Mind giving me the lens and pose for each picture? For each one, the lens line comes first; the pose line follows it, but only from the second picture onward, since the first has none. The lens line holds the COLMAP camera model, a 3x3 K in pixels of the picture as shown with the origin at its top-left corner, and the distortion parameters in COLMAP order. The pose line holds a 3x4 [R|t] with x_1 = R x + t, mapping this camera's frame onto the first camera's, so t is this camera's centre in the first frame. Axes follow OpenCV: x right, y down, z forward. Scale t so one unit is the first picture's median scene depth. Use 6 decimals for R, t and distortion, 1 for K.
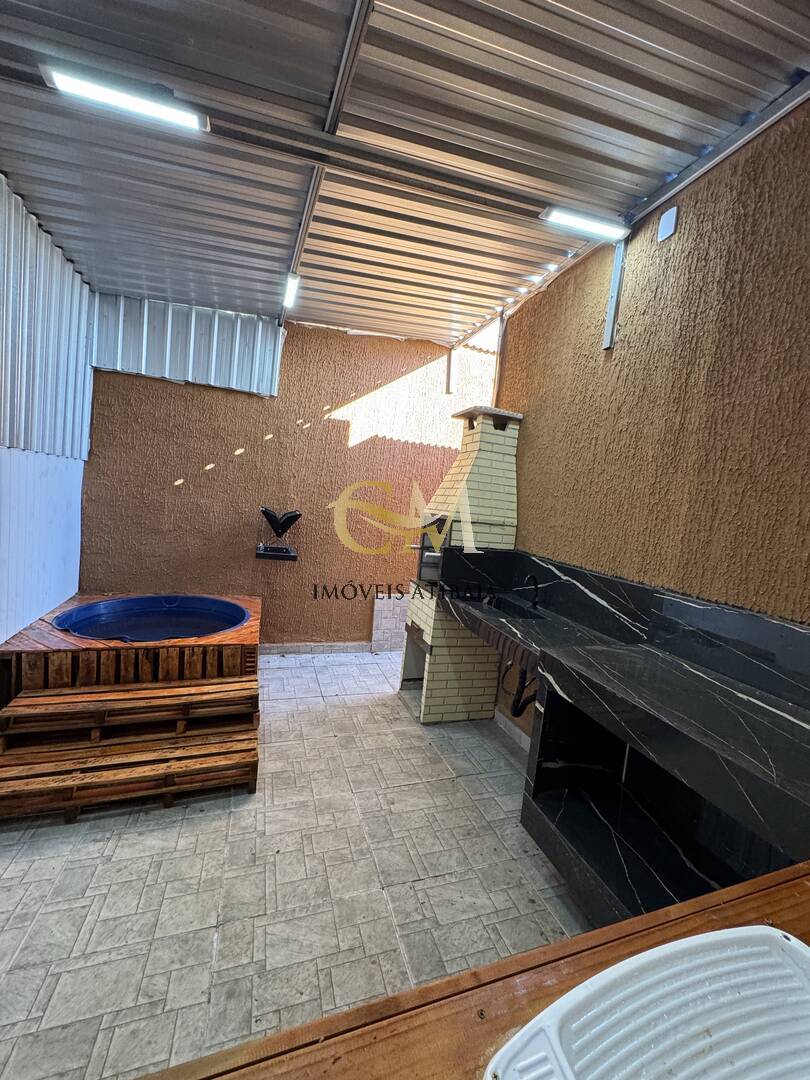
lens RADIAL K [[430.7, 0, 405.0], [0, 430.7, 540.0], [0, 0, 1]] dist [-0.003380, 0.000421]
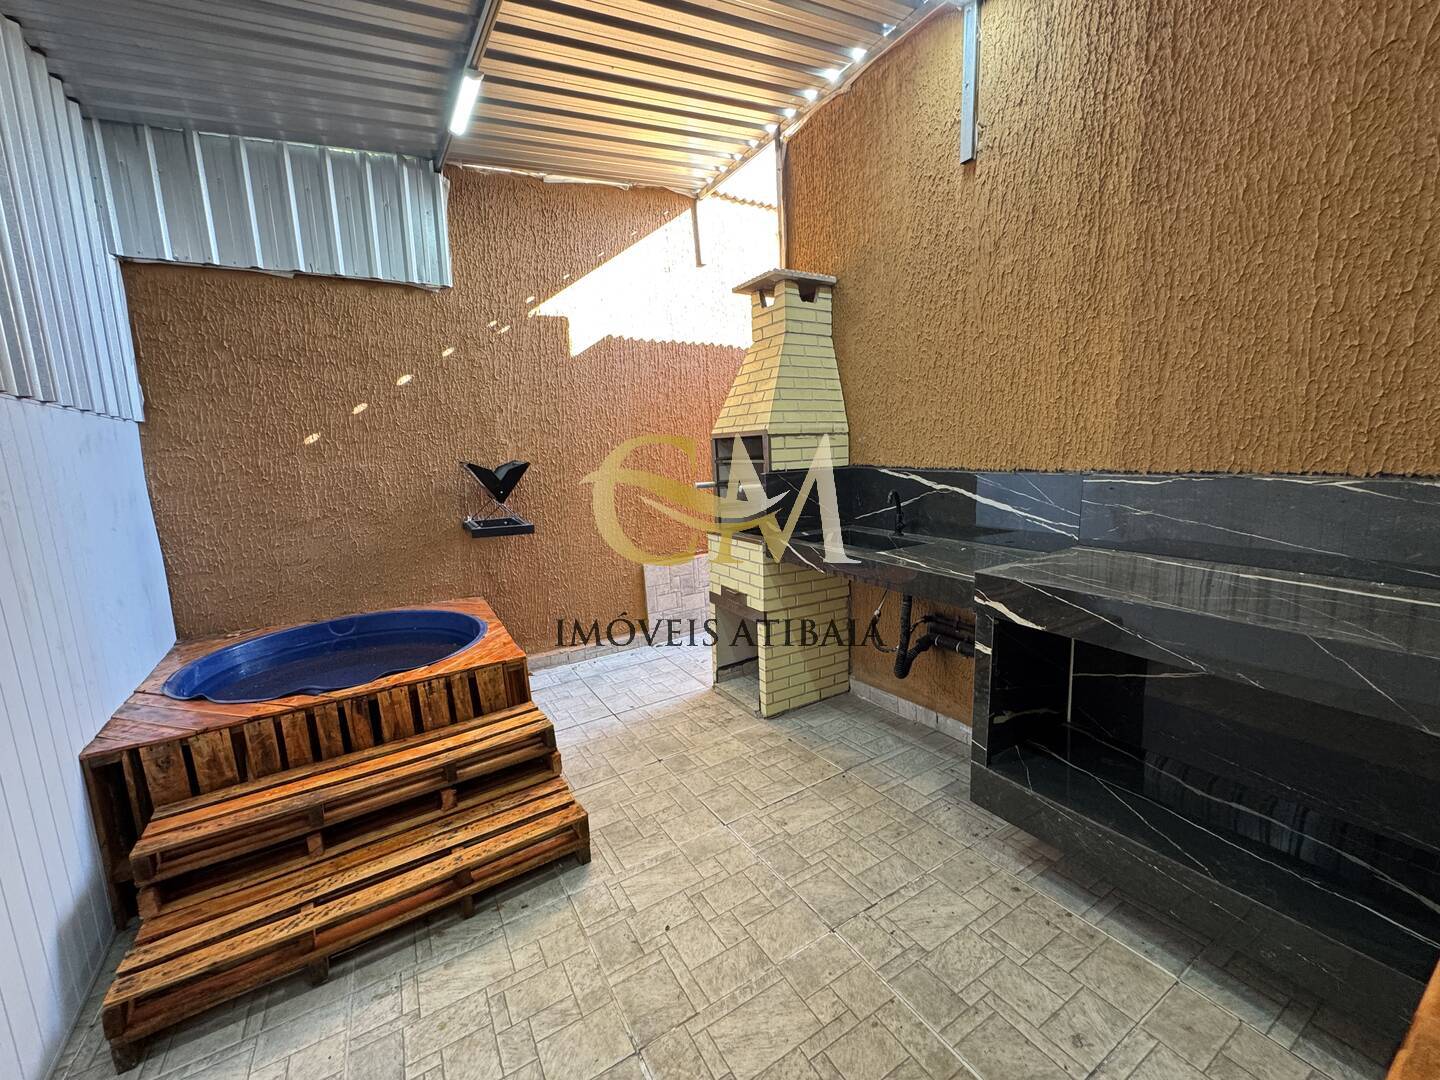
lens RADIAL K [[574.3, 0, 718.3], [0, 574.3, 540.9], [0, 0, 1]] dist [-0.003380, 0.000421]
pose [[0.968296, -0.166290, 0.186414, -0.204438], [0.150725, 0.984013, 0.094867, 0.027493], [-0.199209, -0.063762, 0.977880, 0.088190]]
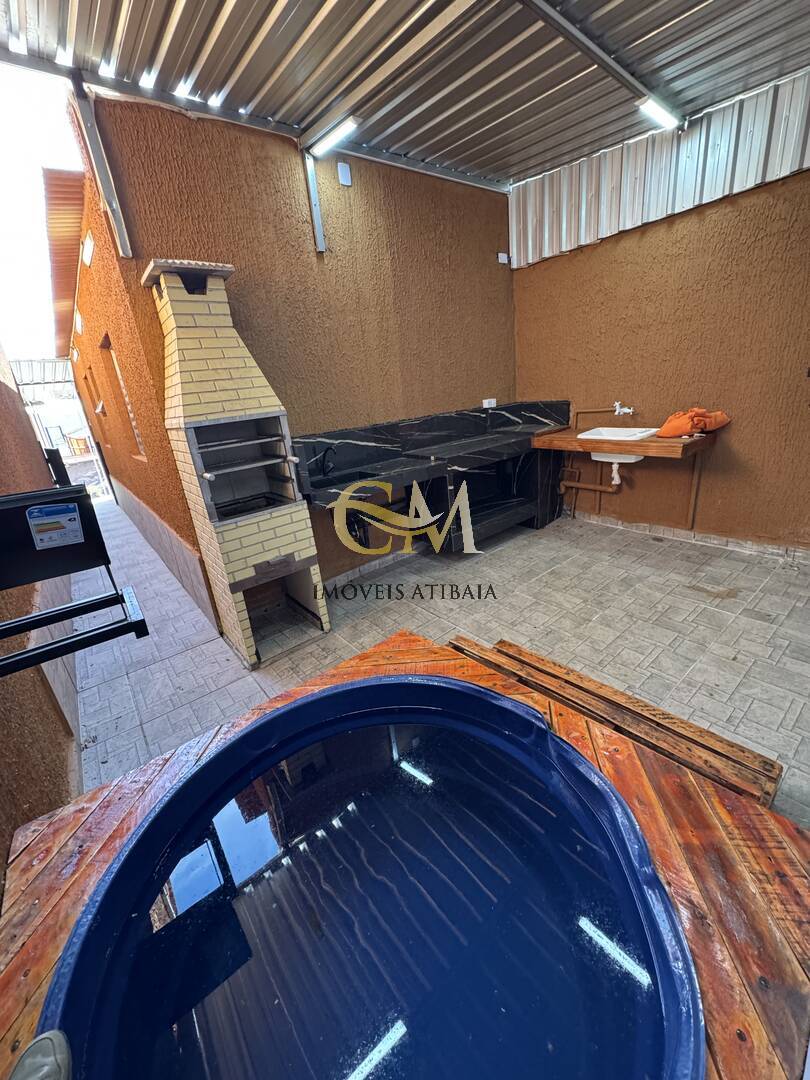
lens RADIAL K [[432.0, 0, 405.9], [0, 432.0, 539.0], [0, 0, 1]] dist [-0.001157, -0.000015]
pose [[-0.359139, -0.362181, 0.860142, -0.942008], [0.151613, 0.886746, 0.436687, -0.192429], [-0.920887, 0.287240, -0.263554, 1.234455]]
